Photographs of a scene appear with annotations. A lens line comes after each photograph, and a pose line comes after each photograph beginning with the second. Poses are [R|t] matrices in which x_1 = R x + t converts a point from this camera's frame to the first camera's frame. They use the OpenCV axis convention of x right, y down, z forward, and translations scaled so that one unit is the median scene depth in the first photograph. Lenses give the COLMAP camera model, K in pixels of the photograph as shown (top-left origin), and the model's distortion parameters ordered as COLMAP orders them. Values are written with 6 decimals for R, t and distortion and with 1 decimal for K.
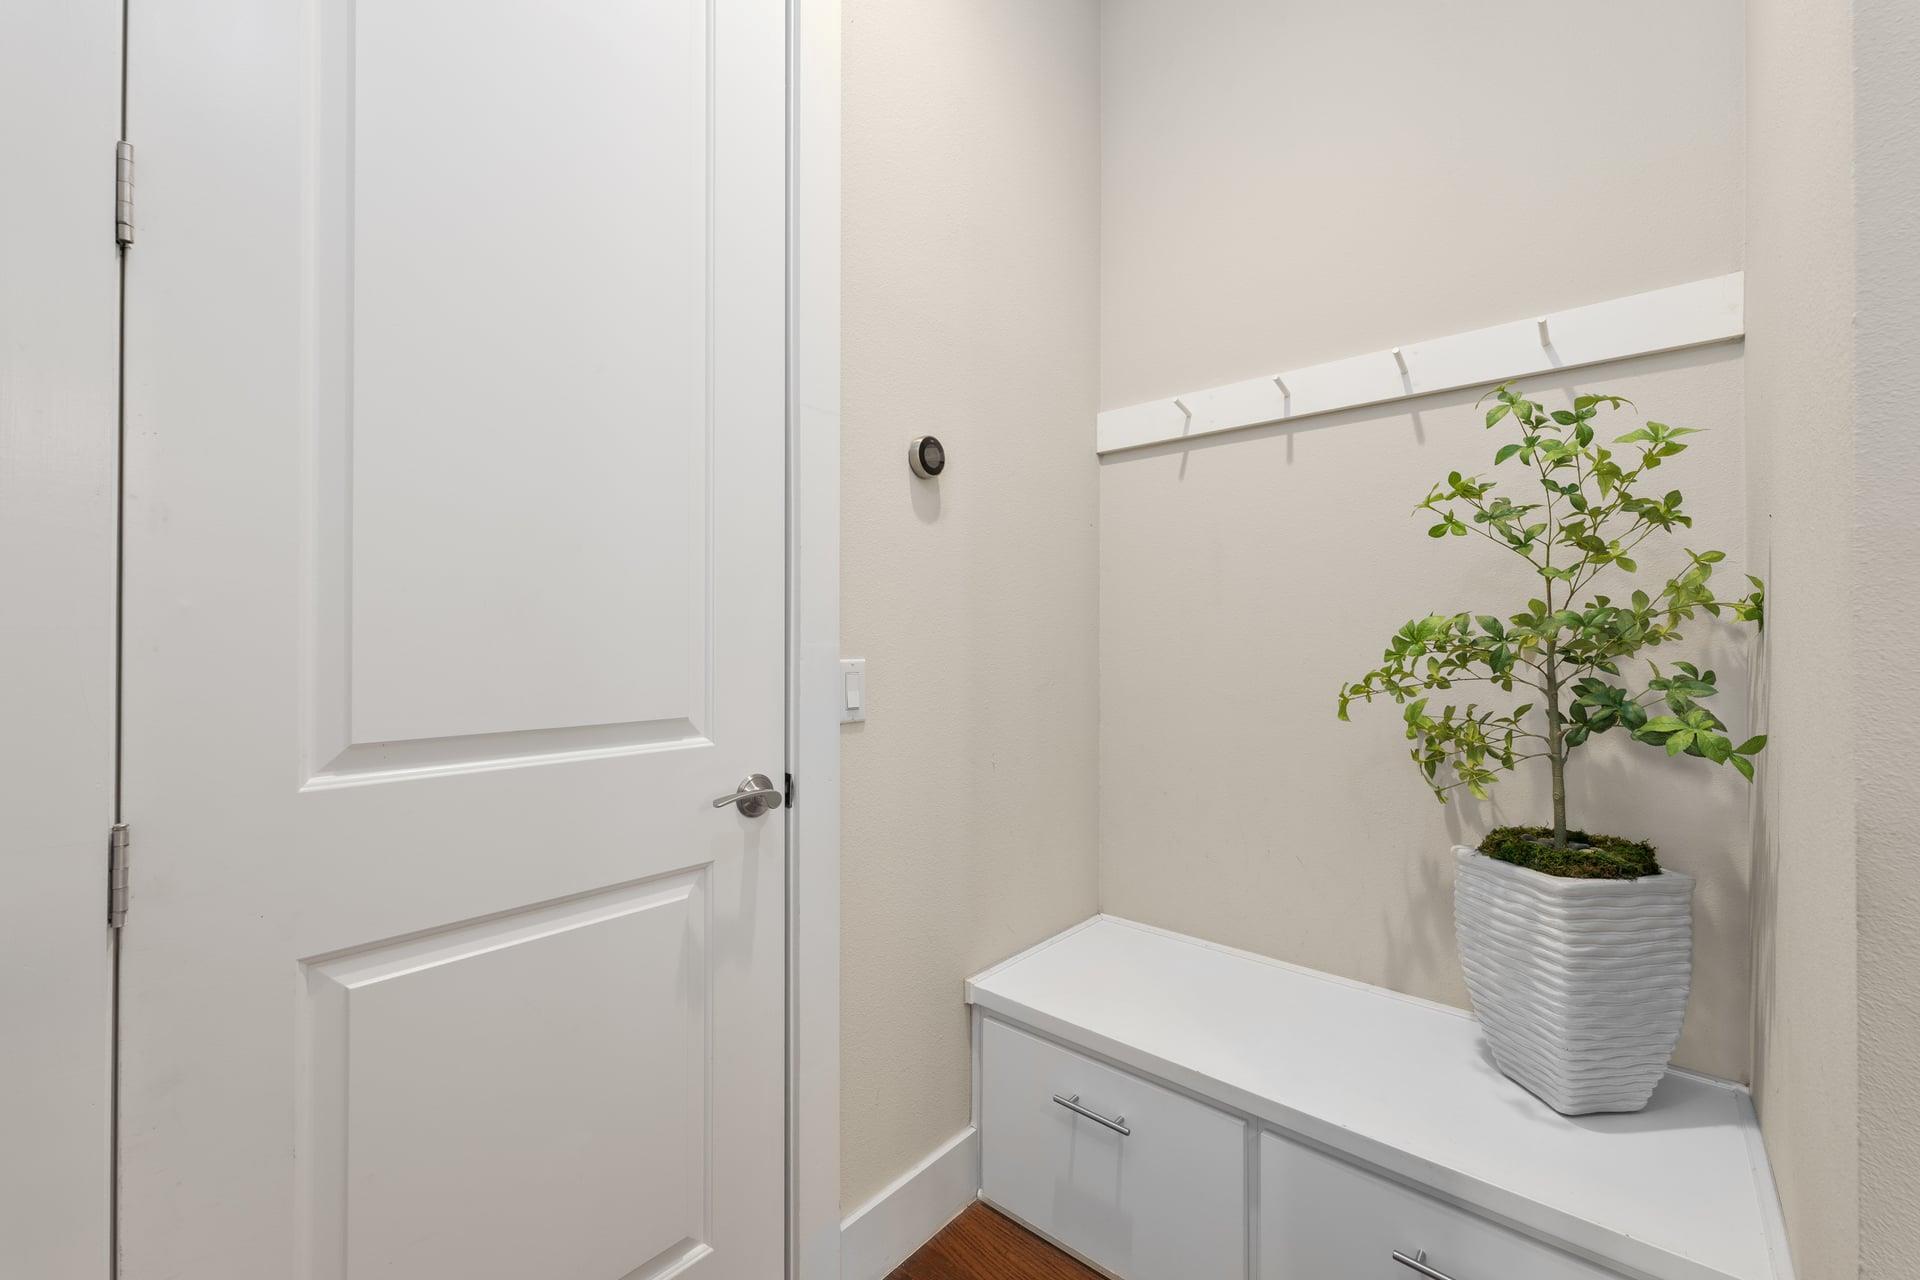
lens RADIAL K [[775.3, 0, 964.5], [0, 775.3, 635.9], [0, 0, 1]] dist [0.003904, -0.000123]
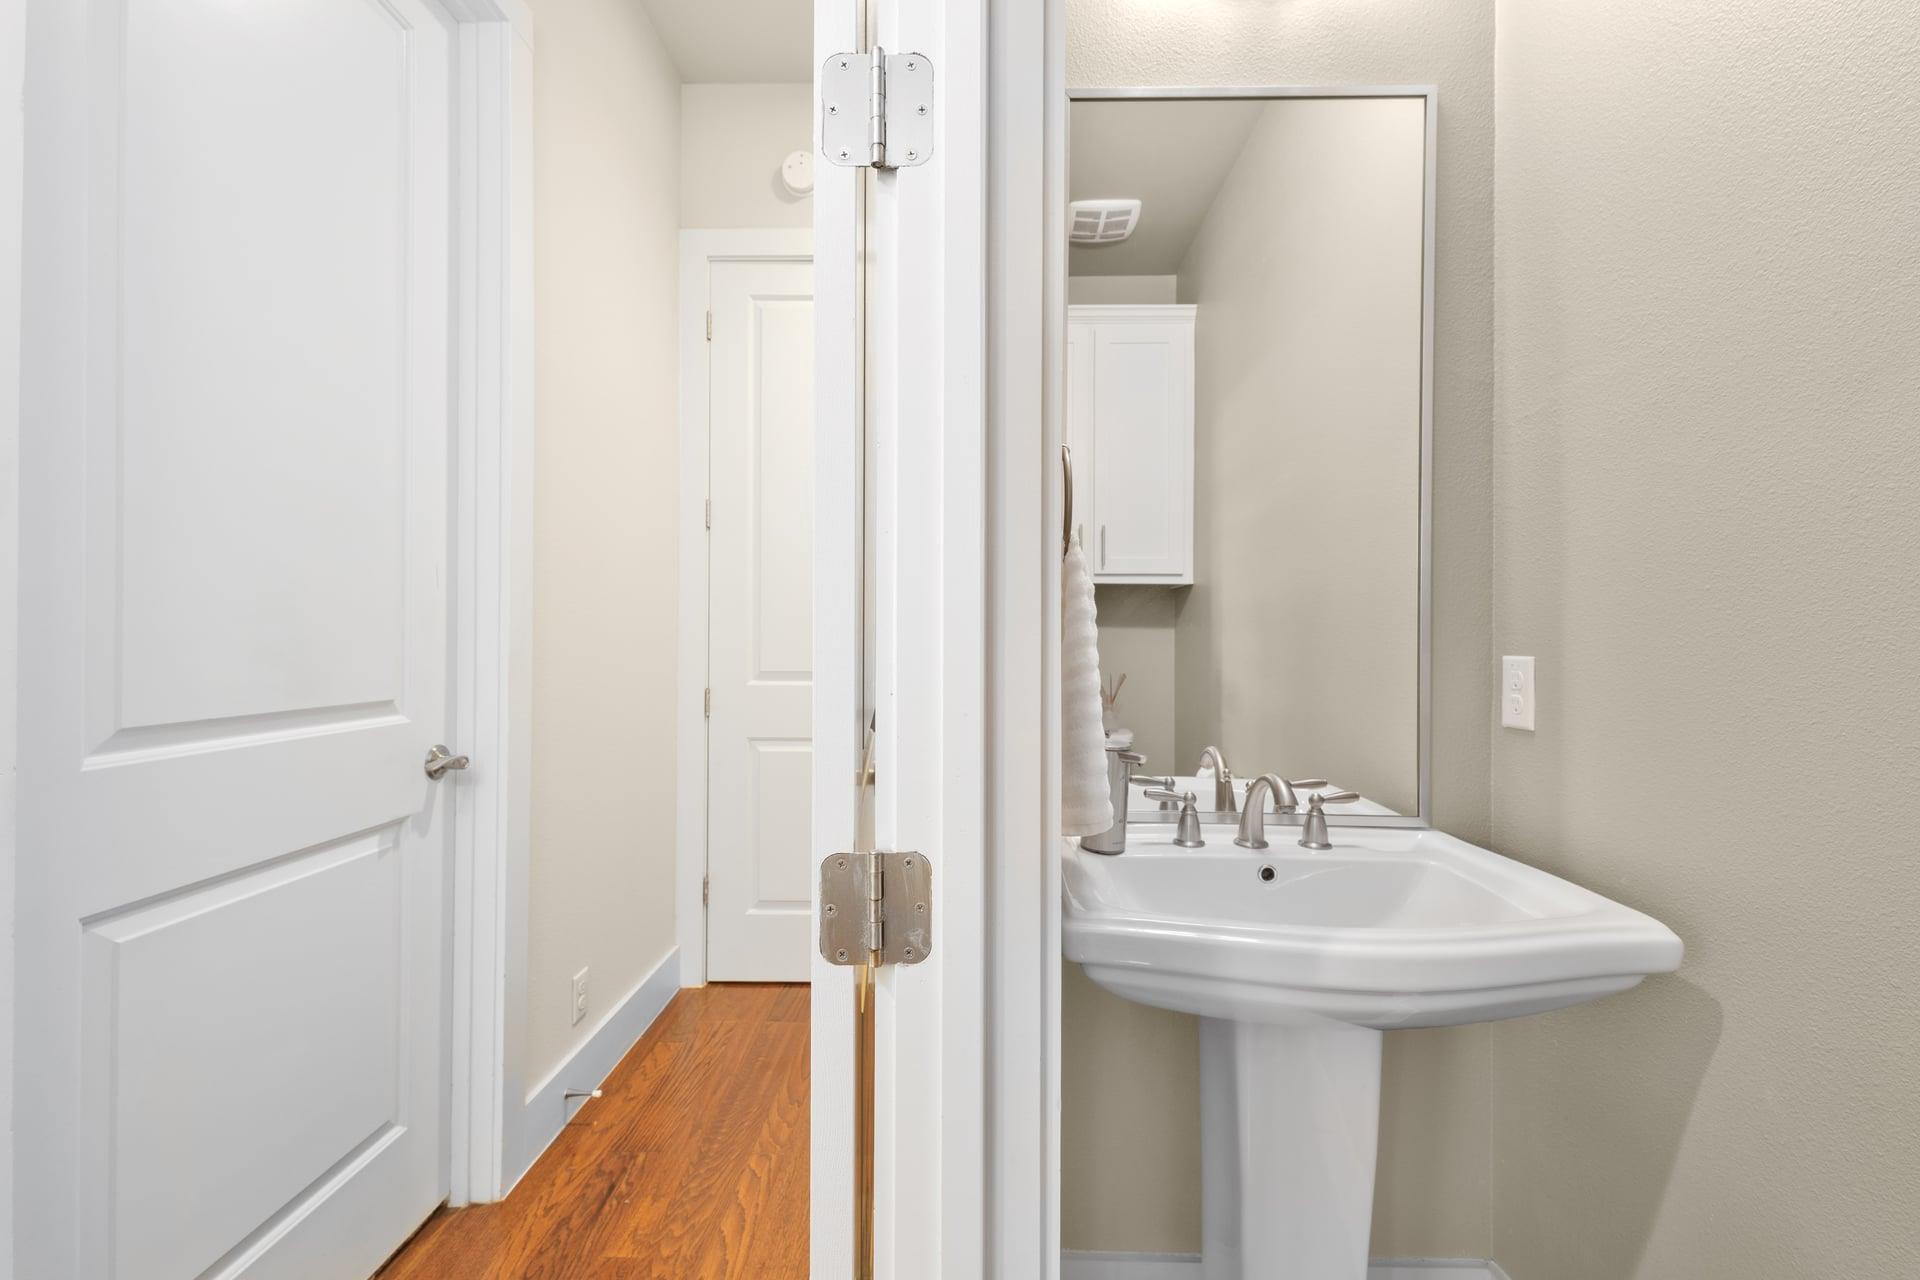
lens RADIAL K [[775.3, 0, 959.4], [0, 775.3, 637.1], [0, 0, 1]] dist [0.003904, -0.000123]
pose [[0.772621, 0.005493, 0.634844, -0.447801], [-0.012696, 0.999896, 0.006799, -0.014088], [-0.634741, -0.013313, 0.772611, -0.522120]]
